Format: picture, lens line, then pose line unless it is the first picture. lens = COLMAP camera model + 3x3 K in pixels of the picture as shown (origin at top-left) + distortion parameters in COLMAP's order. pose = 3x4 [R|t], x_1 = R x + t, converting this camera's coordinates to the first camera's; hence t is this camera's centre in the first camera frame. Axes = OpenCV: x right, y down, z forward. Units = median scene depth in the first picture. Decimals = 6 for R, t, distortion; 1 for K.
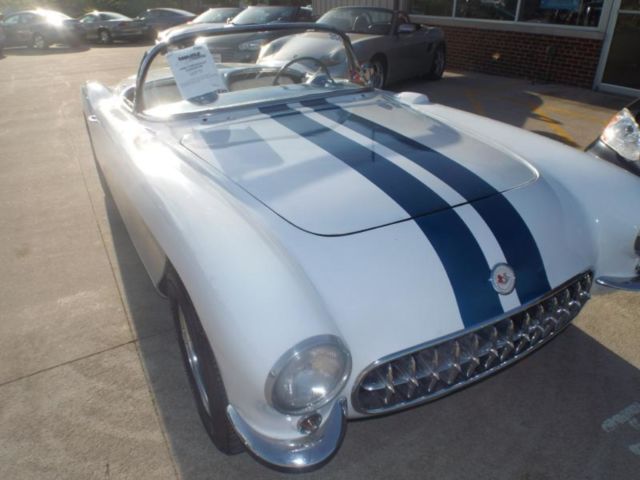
lens RADIAL K [[466.0, 0, 319.5], [0, 466.0, 243.7], [0, 0, 1]] dist [-0.043973, 0.003462]
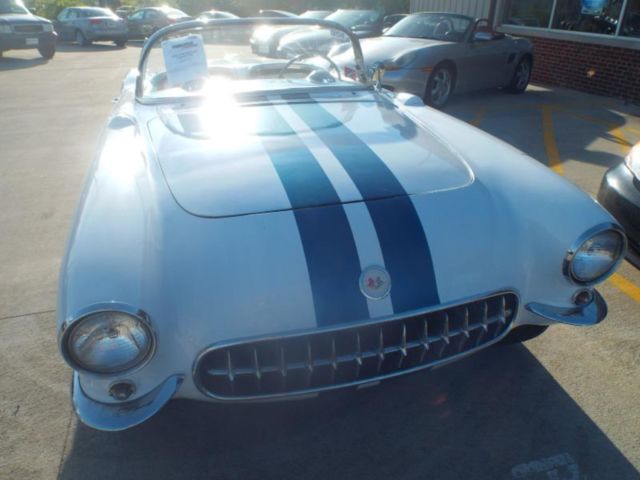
lens RADIAL K [[470.6, 0, 326.4], [0, 470.6, 239.6], [0, 0, 1]] dist [-0.046952, 0.004778]
pose [[0.976233, 0.118806, -0.181260, 0.108797], [-0.123030, 0.992328, -0.012202, 0.003157], [0.178420, 0.034212, 0.983360, 0.010752]]
